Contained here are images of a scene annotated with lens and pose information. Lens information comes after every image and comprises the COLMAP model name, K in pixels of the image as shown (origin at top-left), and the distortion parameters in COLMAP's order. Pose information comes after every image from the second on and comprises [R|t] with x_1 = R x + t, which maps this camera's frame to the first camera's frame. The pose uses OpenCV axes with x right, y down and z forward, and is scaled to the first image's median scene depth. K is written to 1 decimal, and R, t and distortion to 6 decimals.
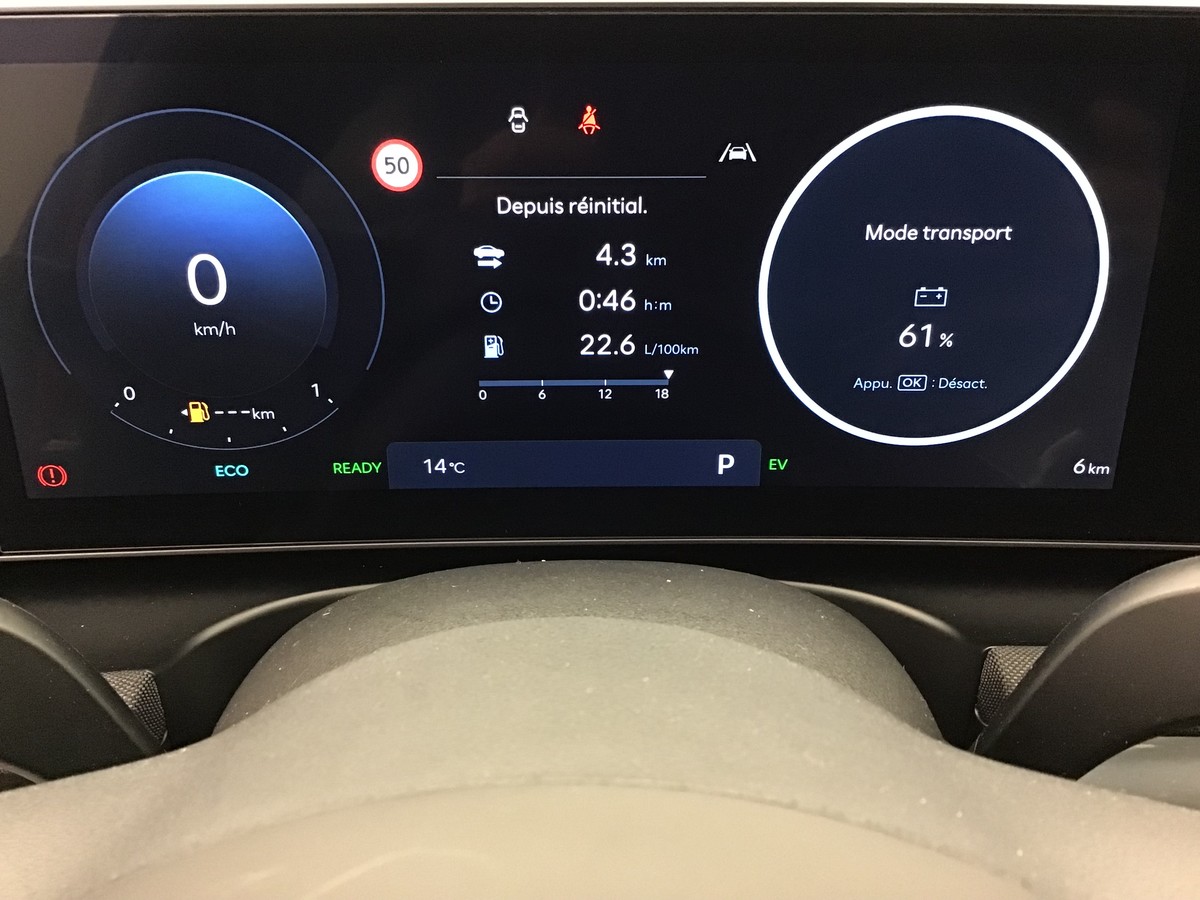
lens RADIAL K [[1094.6, 0, 600.0], [0, 1094.6, 450.0], [0, 0, 1]] dist [0.148973, -0.381122]
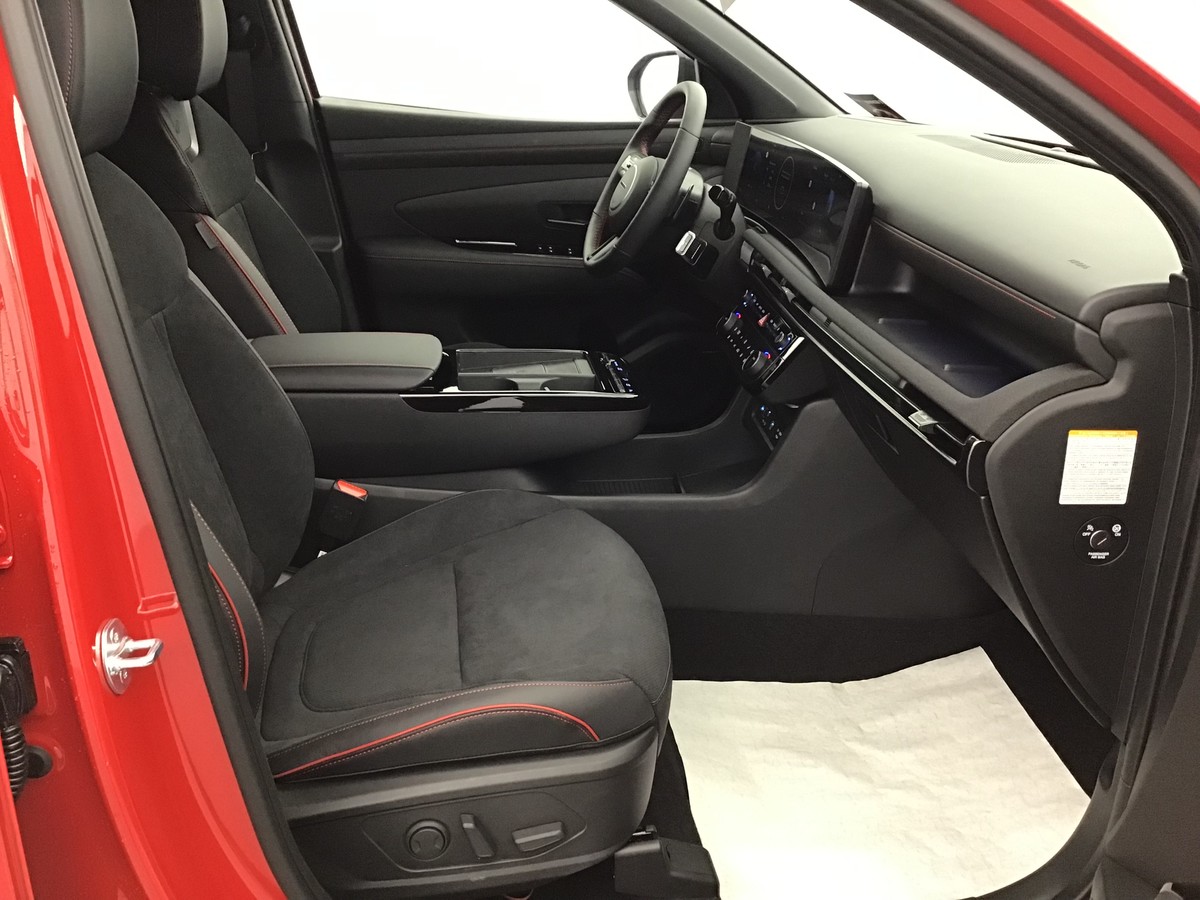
lens RADIAL K [[1094.6, 0, 600.0], [0, 1094.6, 450.0], [0, 0, 1]] dist [0.148973, -0.381122]
pose [[0.106919, 0.368576, -0.923428, 6.875050], [-0.545673, 0.798135, 0.255386, 0.035559], [0.831150, 0.476584, 0.286458, -1.047964]]
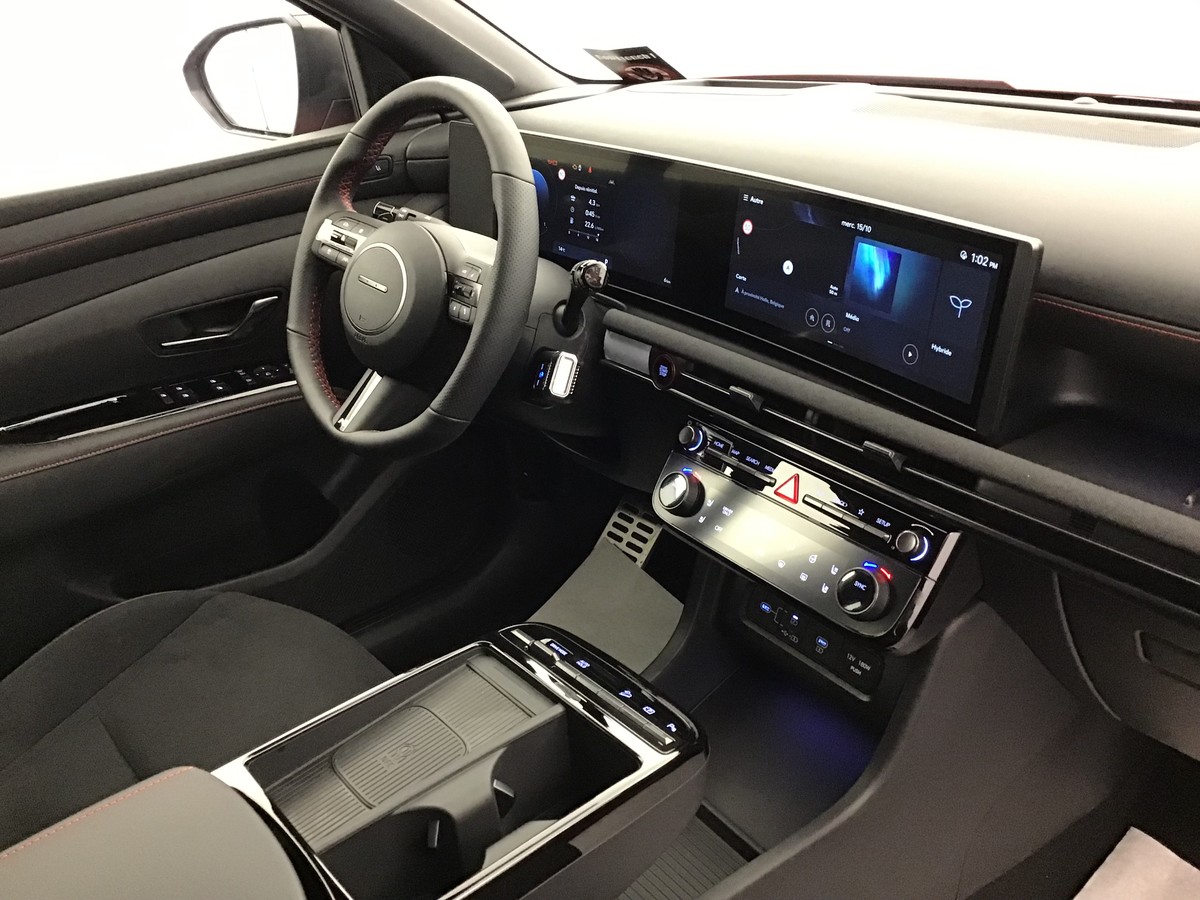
lens RADIAL K [[1094.6, 0, 600.0], [0, 1094.6, 450.0], [0, 0, 1]] dist [0.148973, -0.381122]
pose [[0.614743, 0.309344, -0.725533, 3.317125], [-0.354587, 0.930070, 0.096111, 0.280748], [0.704528, 0.198181, 0.681443, -1.625330]]
